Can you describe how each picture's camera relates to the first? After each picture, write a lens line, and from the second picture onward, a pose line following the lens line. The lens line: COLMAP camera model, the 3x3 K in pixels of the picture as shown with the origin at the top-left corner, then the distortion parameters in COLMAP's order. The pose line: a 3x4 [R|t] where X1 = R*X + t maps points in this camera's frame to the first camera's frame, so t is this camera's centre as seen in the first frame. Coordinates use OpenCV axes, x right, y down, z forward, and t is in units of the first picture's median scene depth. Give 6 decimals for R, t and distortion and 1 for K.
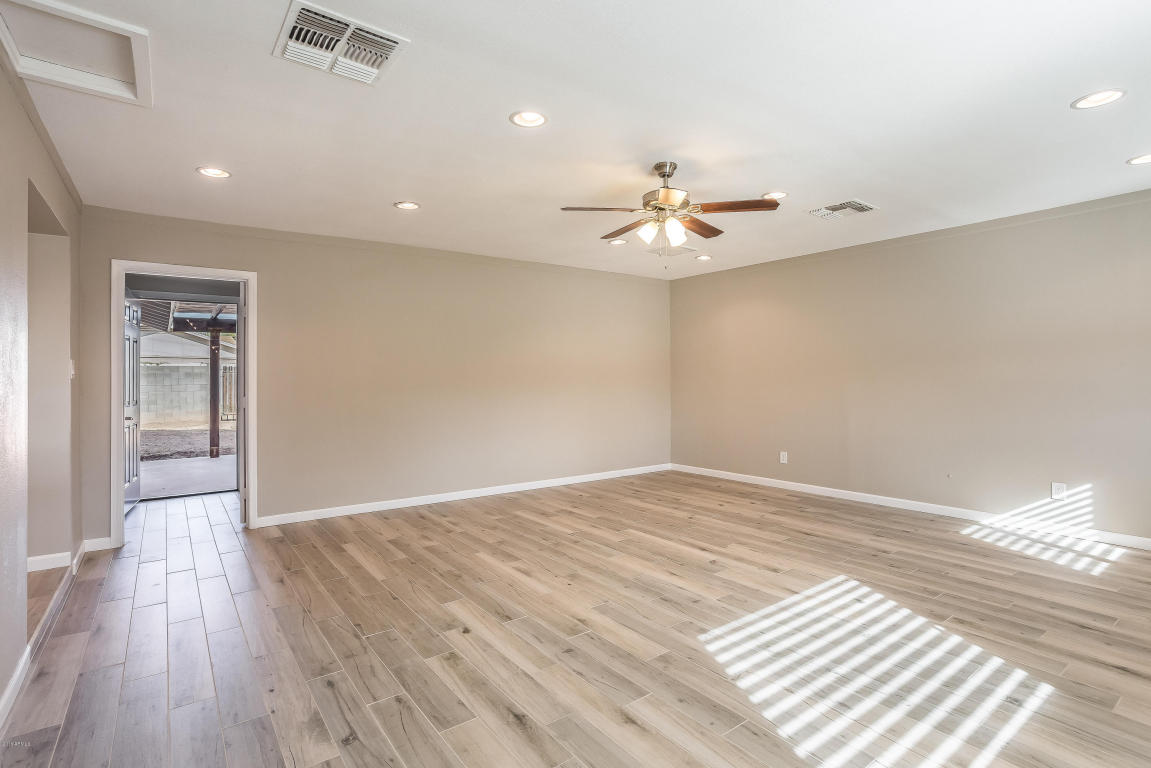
lens RADIAL K [[562.5, 0, 575.7], [0, 562.5, 375.6], [0, 0, 1]] dist [-0.010354, 0.000858]
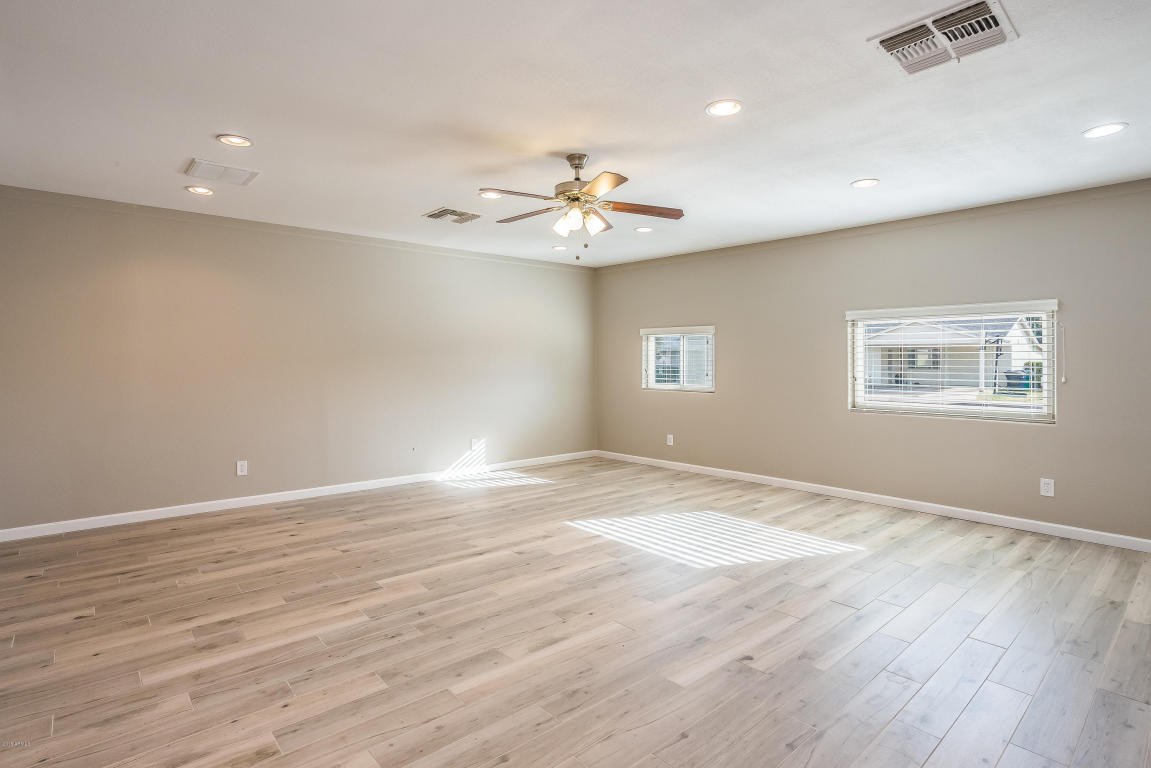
lens RADIAL K [[577.5, 0, 577.5], [0, 577.5, 380.2], [0, 0, 1]] dist [-0.055287, 0.000692]
pose [[-0.084334, -0.017158, 0.996290, -0.893360], [-0.003900, 0.999850, 0.016889, 0.012909], [-0.996430, -0.002461, -0.084388, 1.154231]]
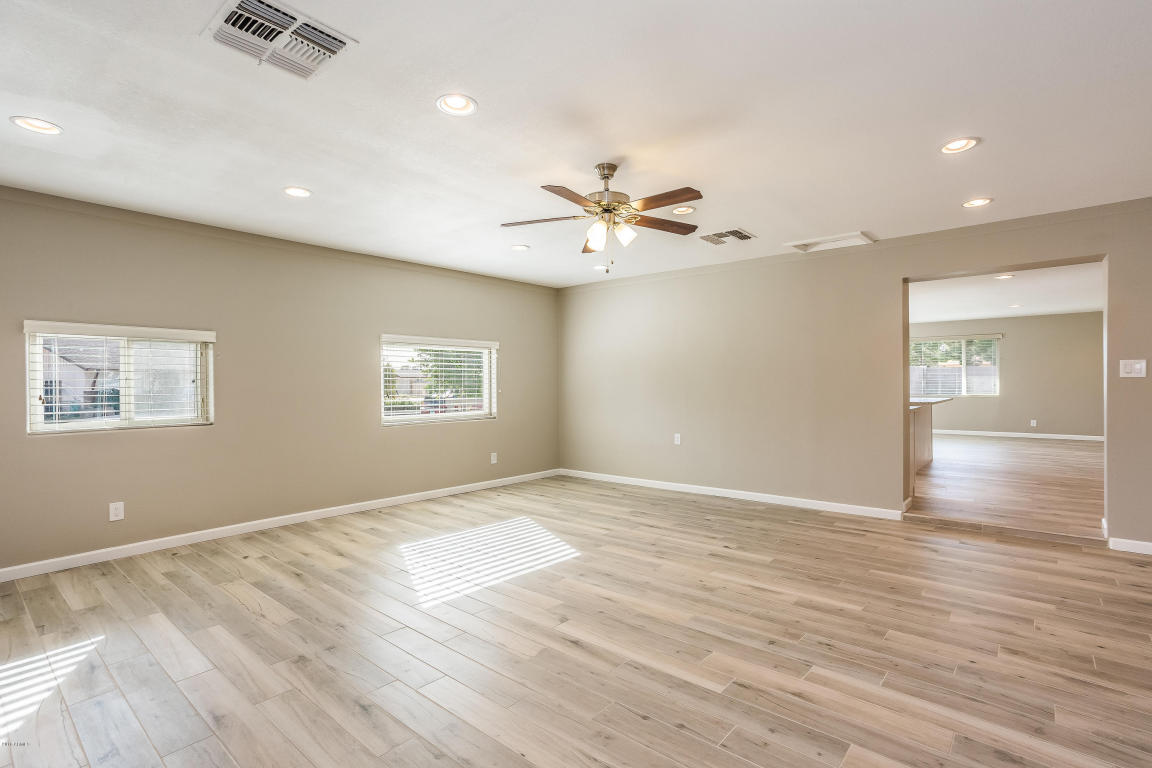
lens RADIAL K [[545.0, 0, 575.9], [0, 545.0, 392.4], [0, 0, 1]] dist [0.000408, 0.000527]
pose [[-0.975556, 0.018803, -0.218944, 0.455635], [0.016474, 0.999787, 0.012462, 0.005180], [0.219131, 0.008551, -0.975658, 2.043430]]
